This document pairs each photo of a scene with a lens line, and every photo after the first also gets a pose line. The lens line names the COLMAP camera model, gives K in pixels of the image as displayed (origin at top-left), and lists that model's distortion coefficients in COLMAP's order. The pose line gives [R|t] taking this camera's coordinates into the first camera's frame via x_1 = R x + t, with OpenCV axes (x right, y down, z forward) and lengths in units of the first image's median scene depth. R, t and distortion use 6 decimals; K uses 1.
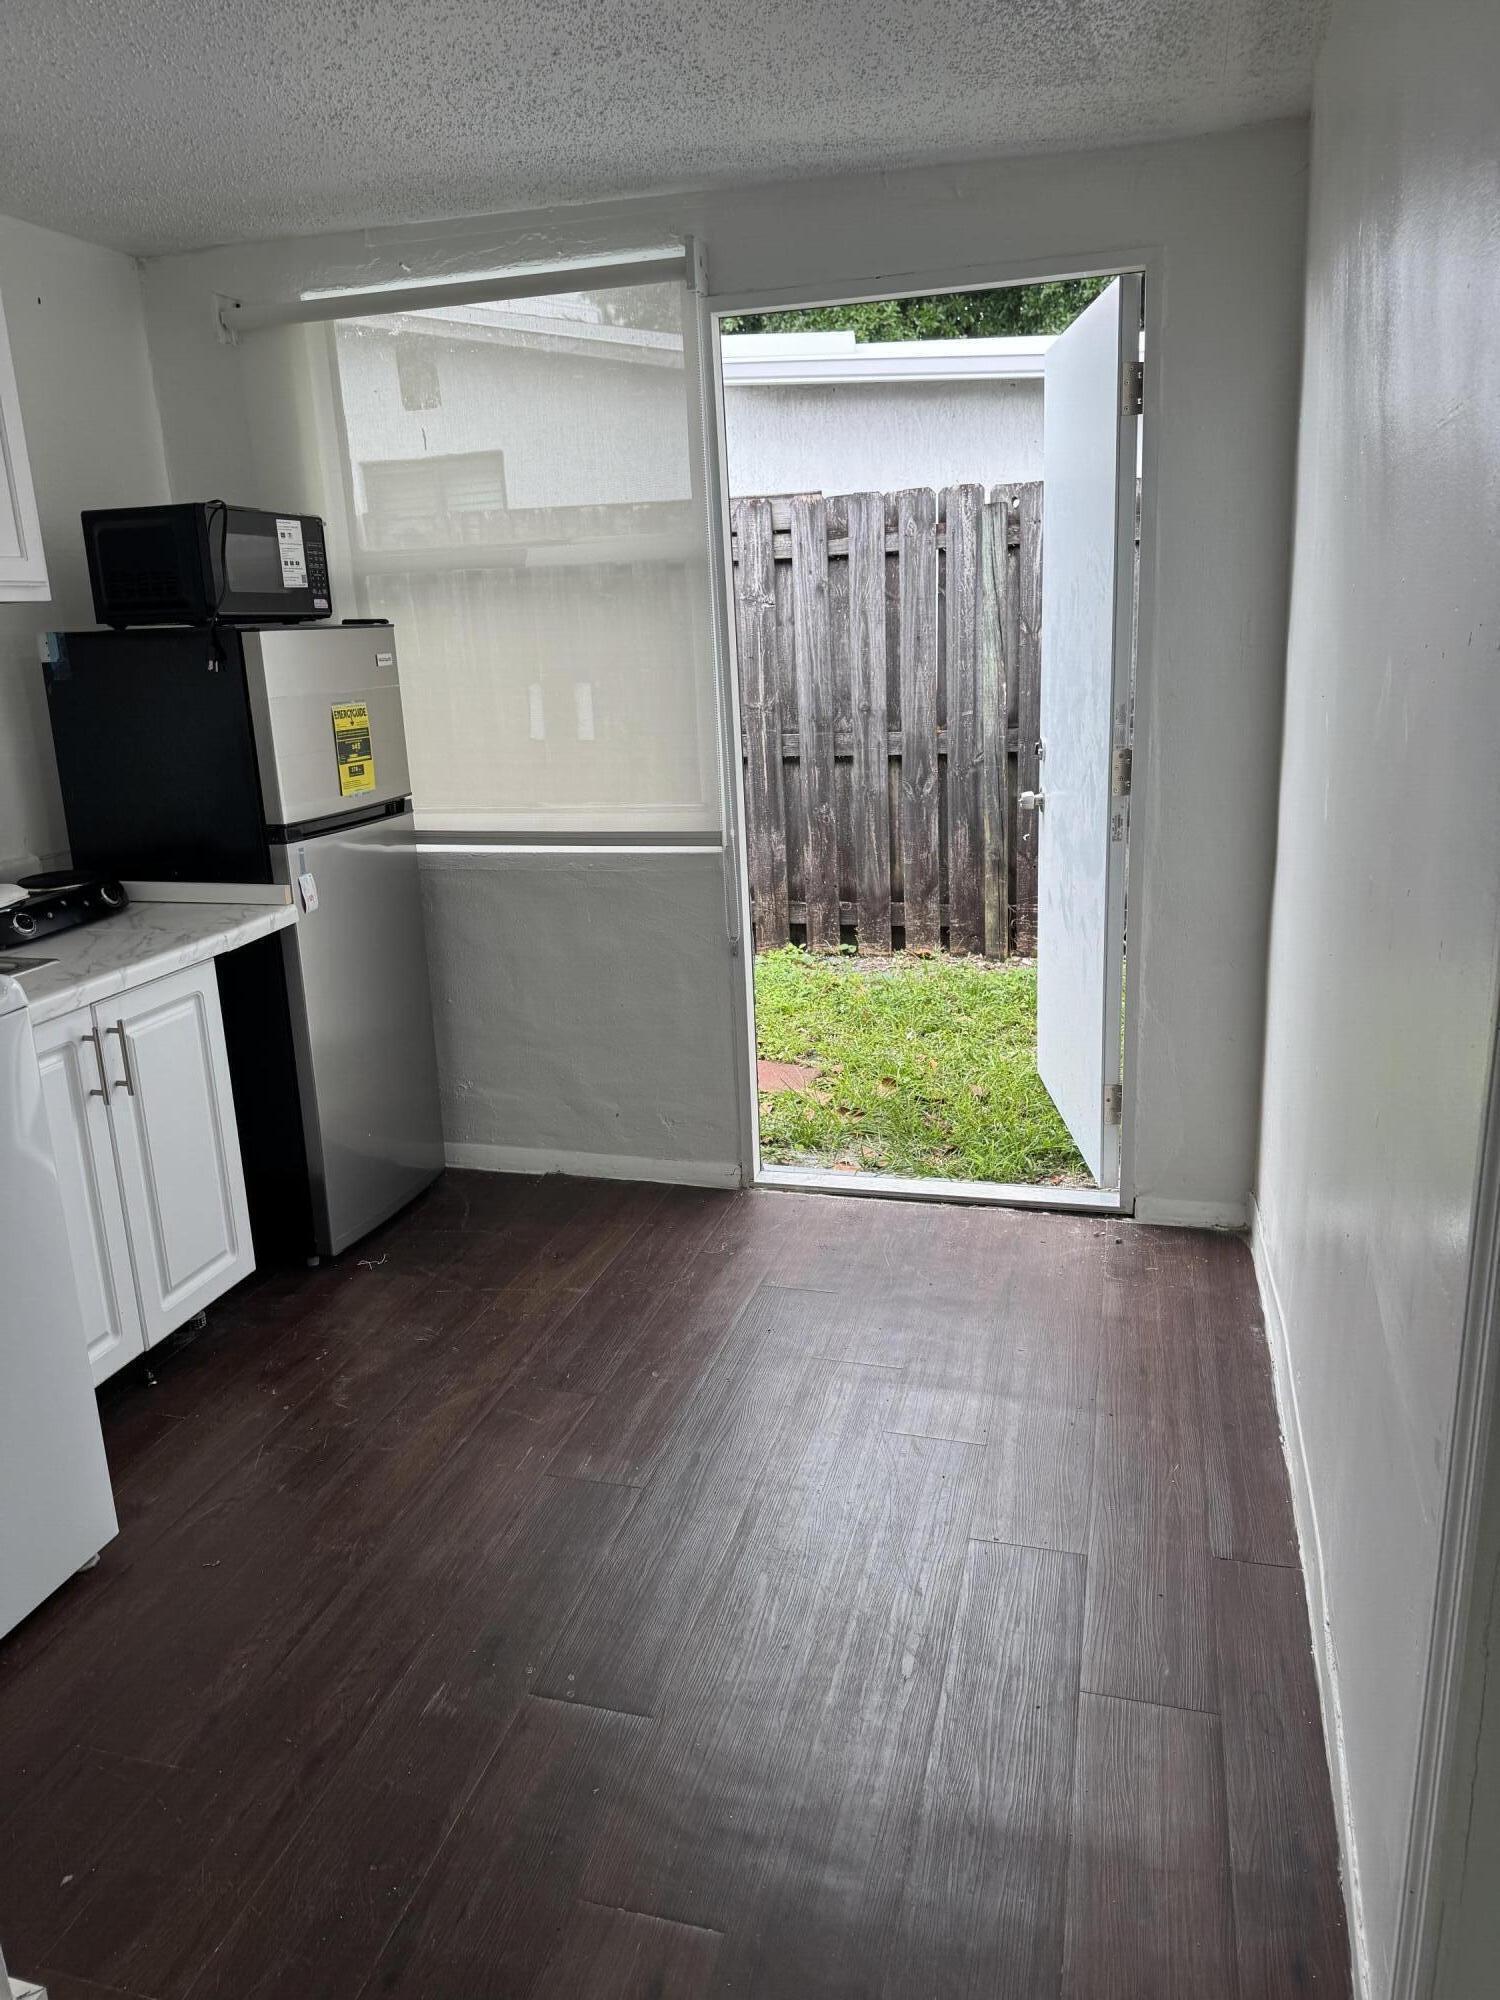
lens RADIAL K [[1303.3, 0, 750.7], [0, 1303.3, 1008.8], [0, 0, 1]] dist [0.051948, -0.070114]
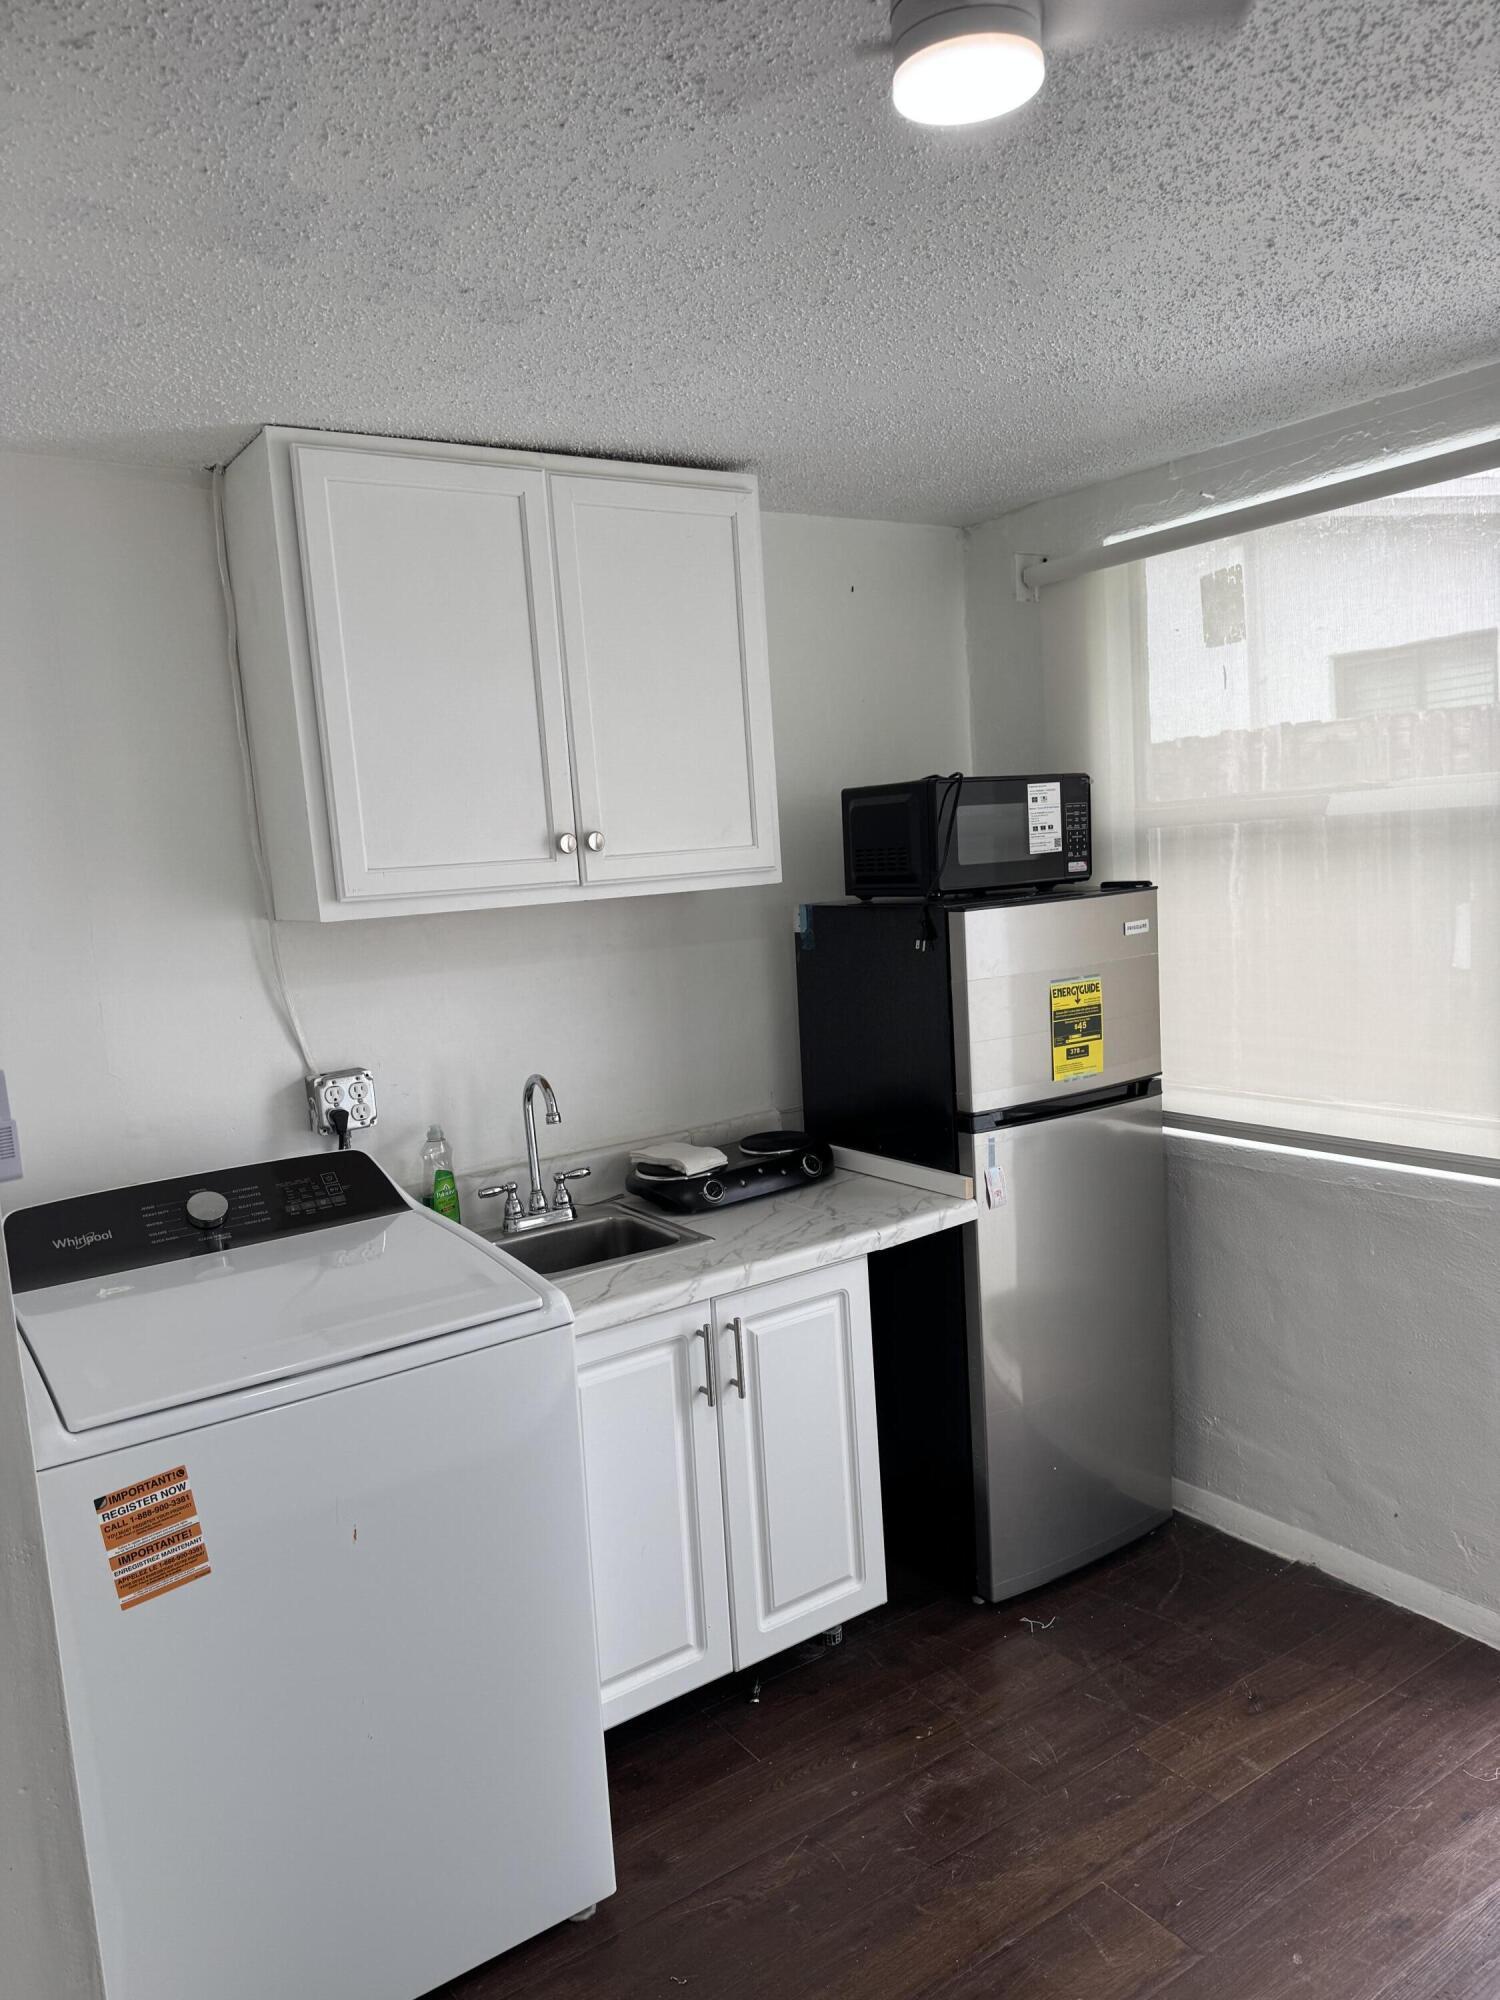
lens RADIAL K [[1350.9, 0, 994.5], [0, 1350.9, 971.6], [0, 0, 1]] dist [0.088079, -0.086090]
pose [[0.784325, 0.079095, -0.615288, 0.220797], [-0.151785, 0.986159, -0.066714, -0.173075], [0.601495, 0.145717, 0.785475, 0.251481]]
